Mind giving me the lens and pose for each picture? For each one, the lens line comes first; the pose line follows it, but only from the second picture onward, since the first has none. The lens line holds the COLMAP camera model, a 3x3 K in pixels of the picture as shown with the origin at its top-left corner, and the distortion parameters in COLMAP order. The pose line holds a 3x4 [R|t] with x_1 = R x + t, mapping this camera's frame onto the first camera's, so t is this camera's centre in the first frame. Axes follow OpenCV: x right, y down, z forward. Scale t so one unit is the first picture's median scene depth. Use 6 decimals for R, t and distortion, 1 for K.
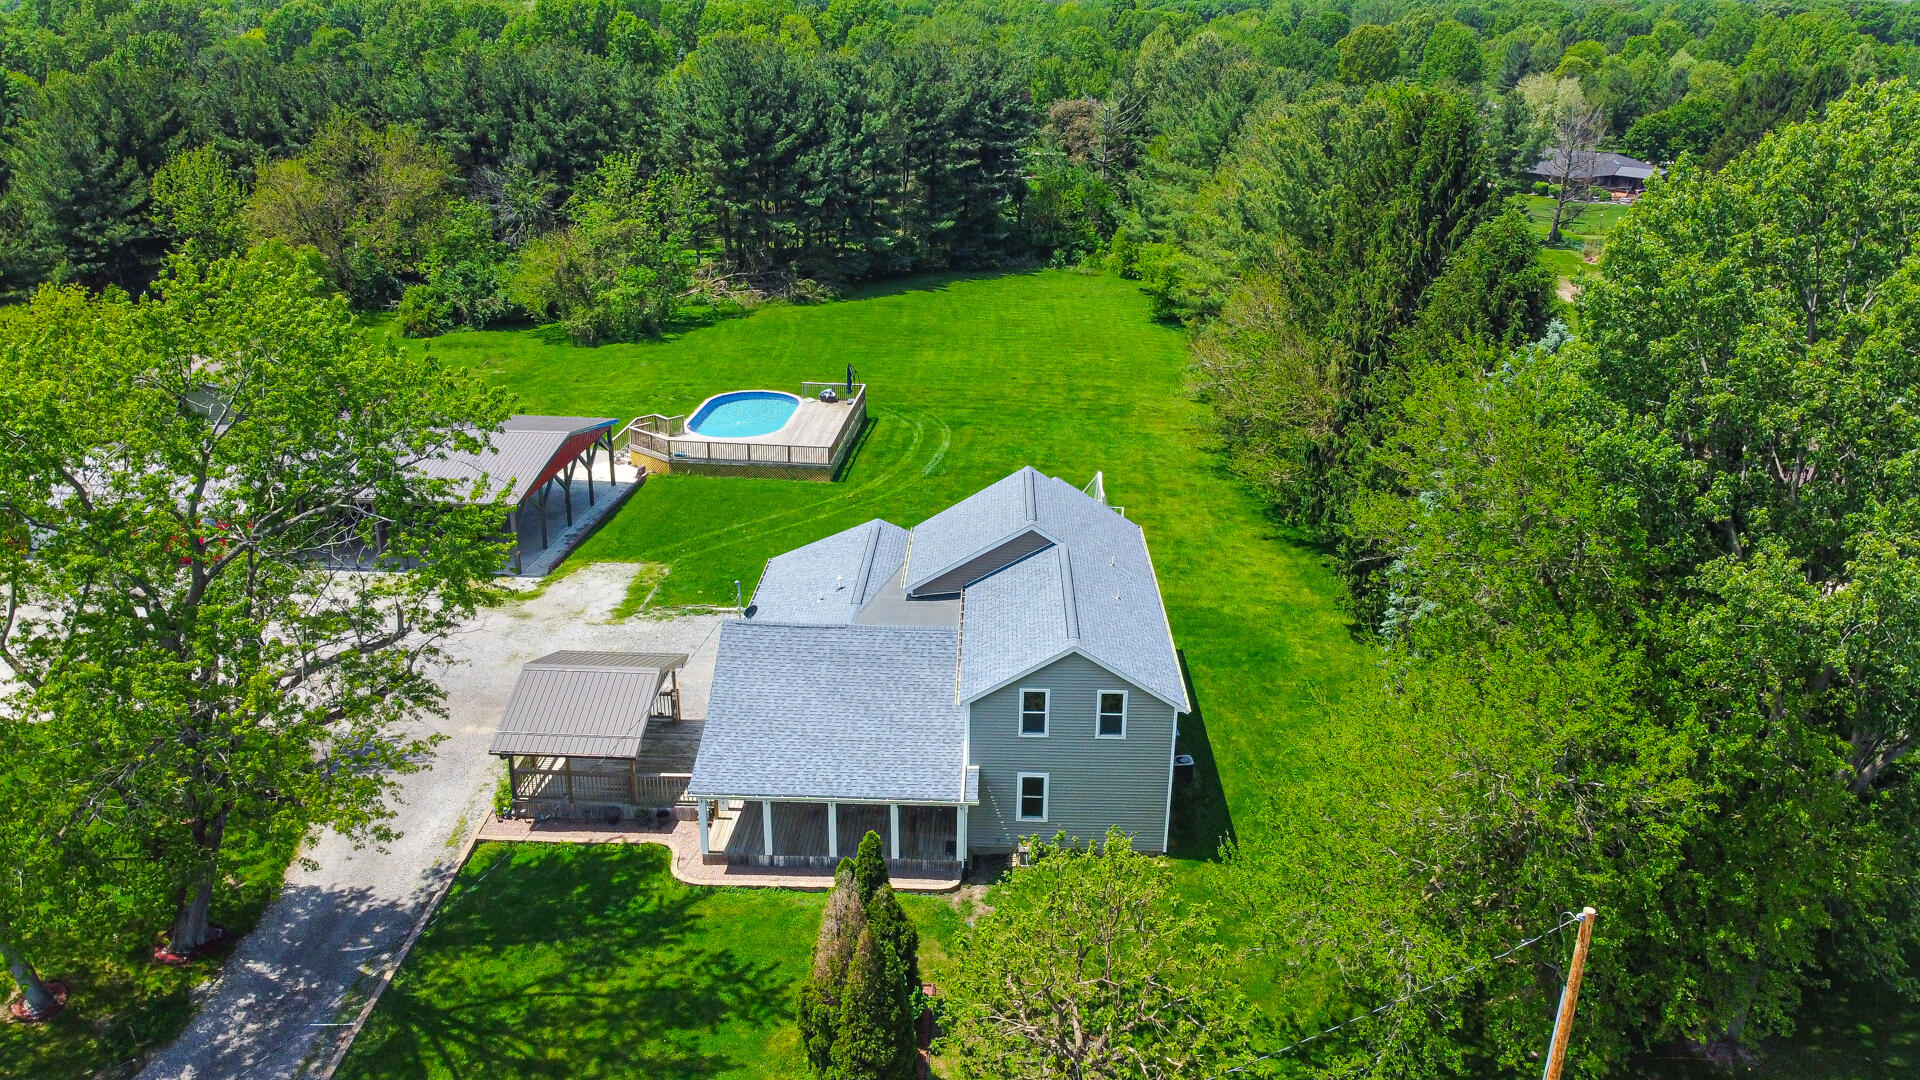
lens RADIAL K [[1459.9, 0, 969.2], [0, 1459.9, 541.5], [0, 0, 1]] dist [0.008454, -0.010043]
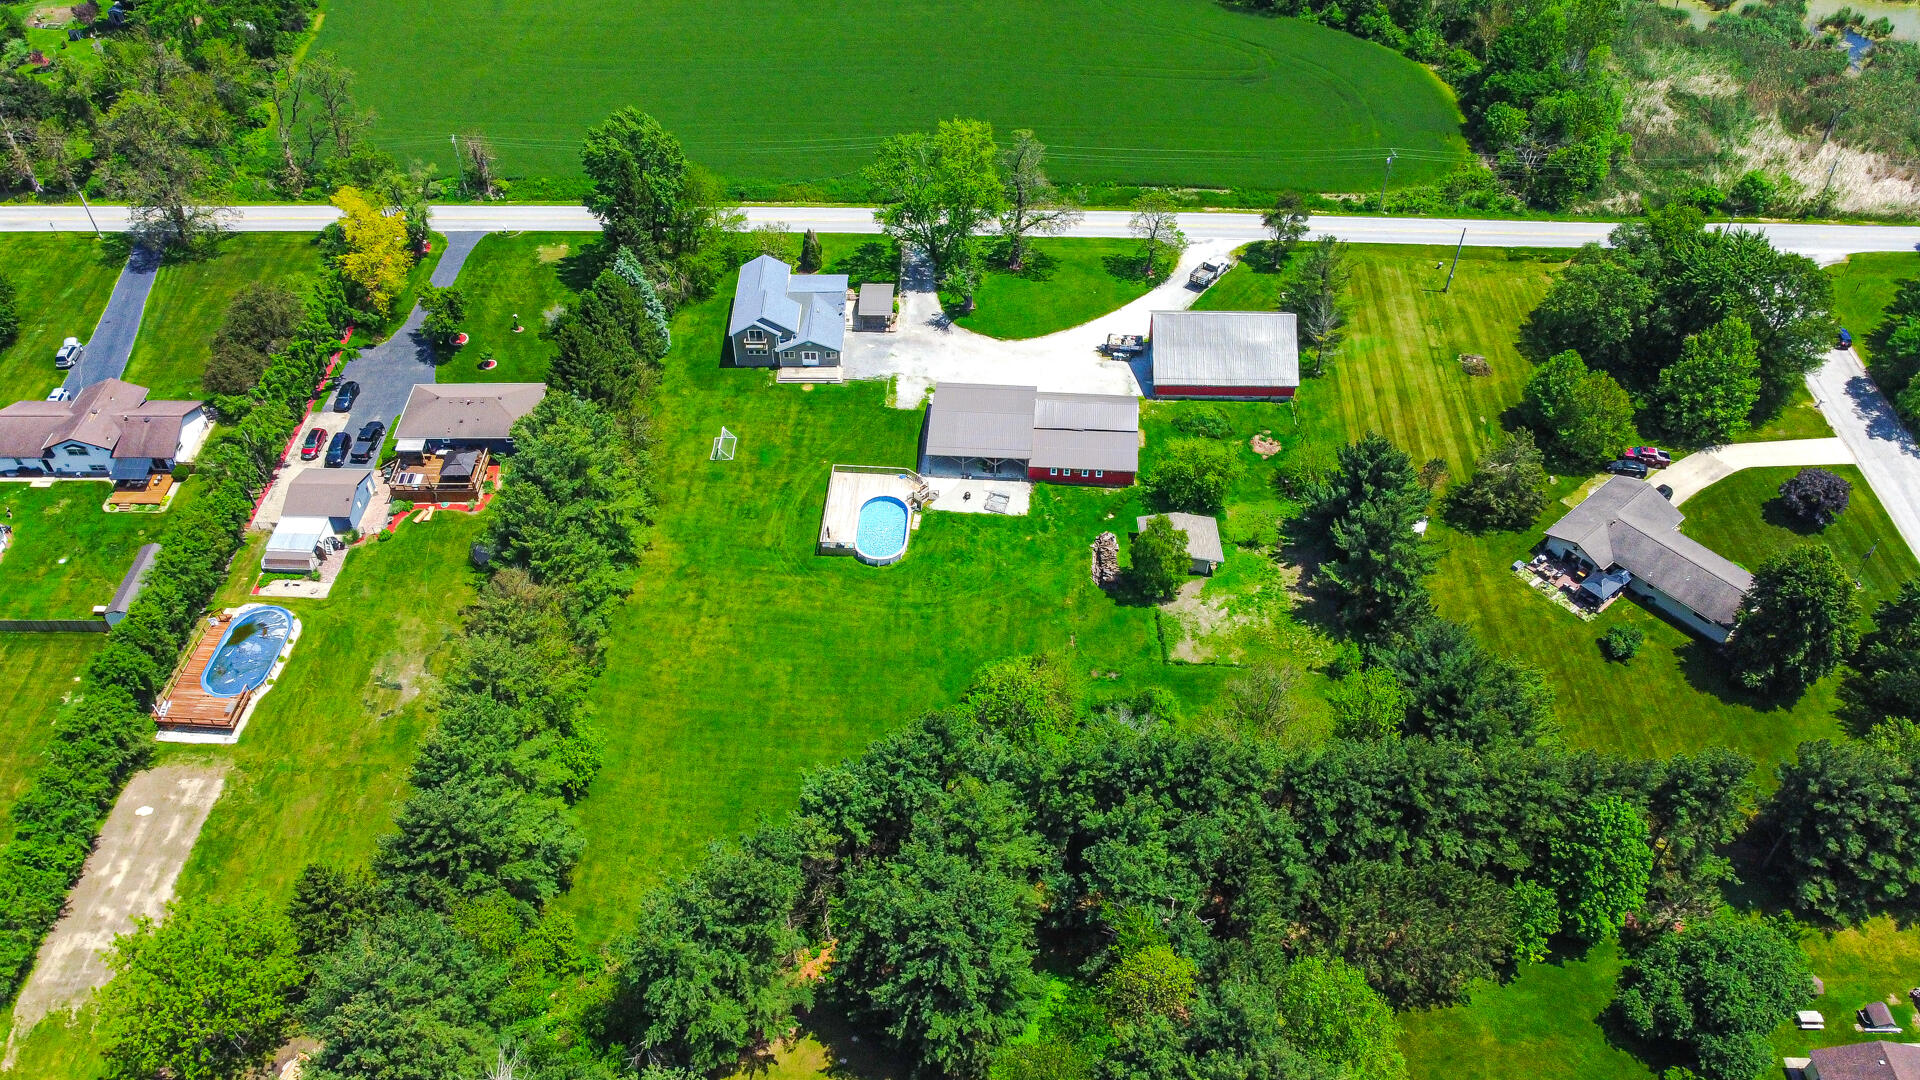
lens RADIAL K [[1459.9, 0, 969.2], [0, 1459.9, 541.5], [0, 0, 1]] dist [0.008454, -0.010043]
pose [[-0.999538, 0.015330, -0.026257, -0.168979], [-0.017648, 0.410724, 0.911589, -1.436358], [0.024759, 0.911631, -0.410264, 1.409684]]
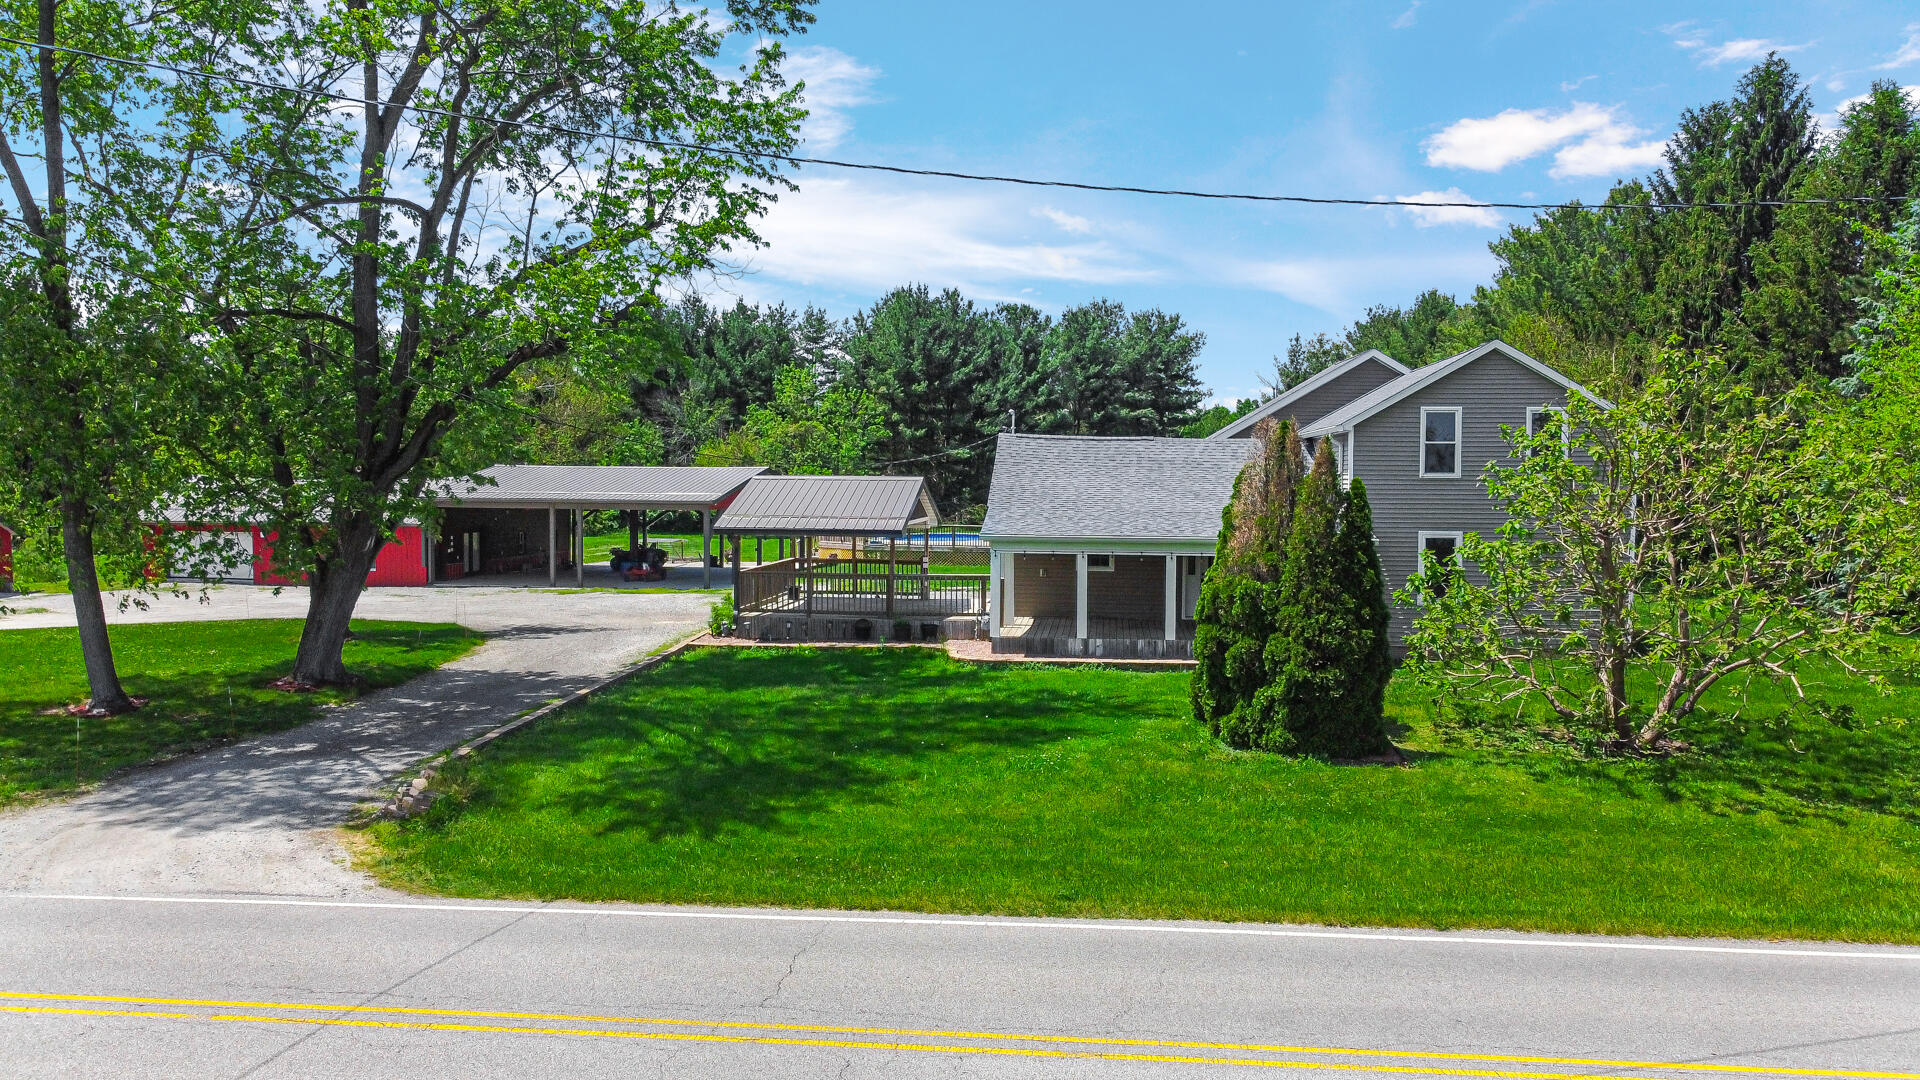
lens RADIAL K [[1459.9, 0, 969.2], [0, 1459.9, 541.5], [0, 0, 1]] dist [0.008454, -0.010043]
pose [[0.997485, 0.003571, -0.070781, -0.054710], [-0.025499, 0.949927, -0.311429, 0.153800], [0.066125, 0.312450, 0.947630, 0.107577]]
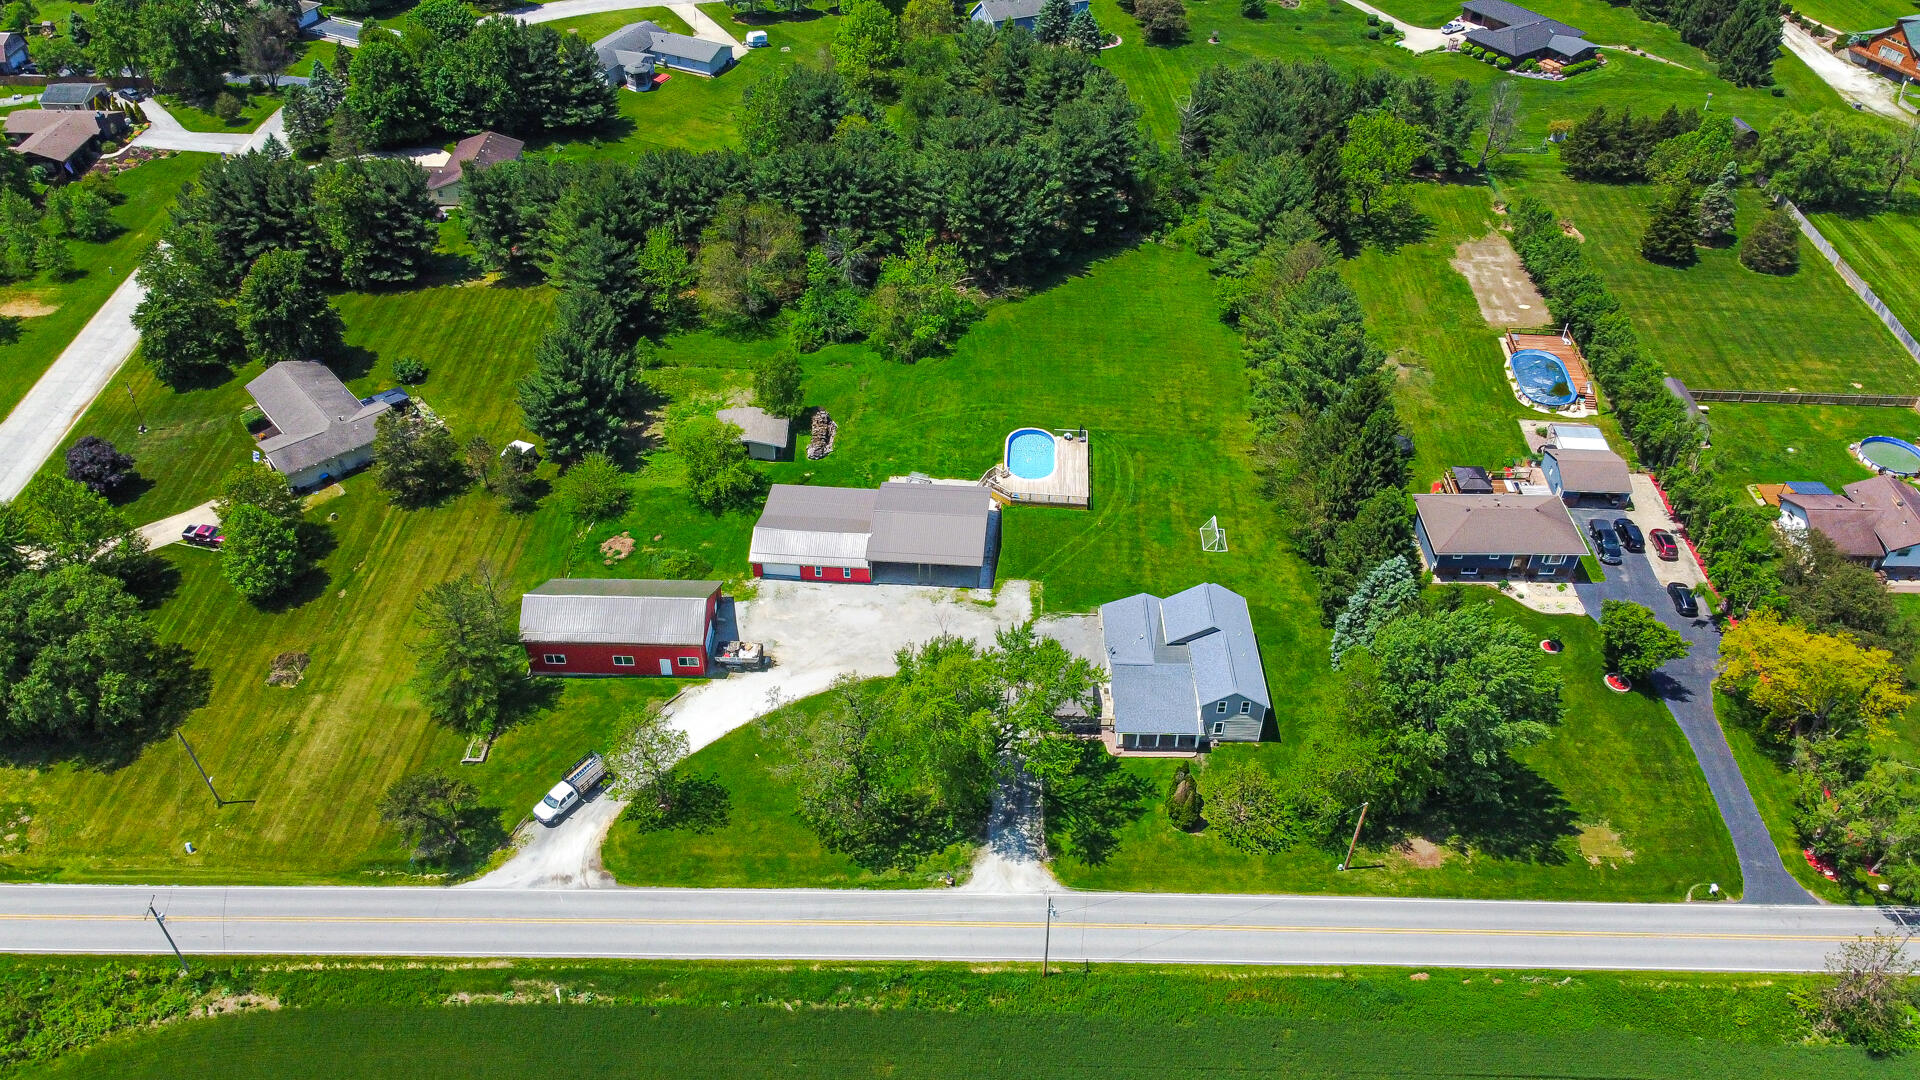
lens RADIAL K [[1459.9, 0, 969.2], [0, 1459.9, 541.5], [0, 0, 1]] dist [0.008454, -0.010043]
pose [[0.999695, -0.017103, 0.017843, -0.214892], [0.010325, 0.944892, 0.327219, -0.491752], [-0.022456, -0.326935, 0.944780, -0.733585]]
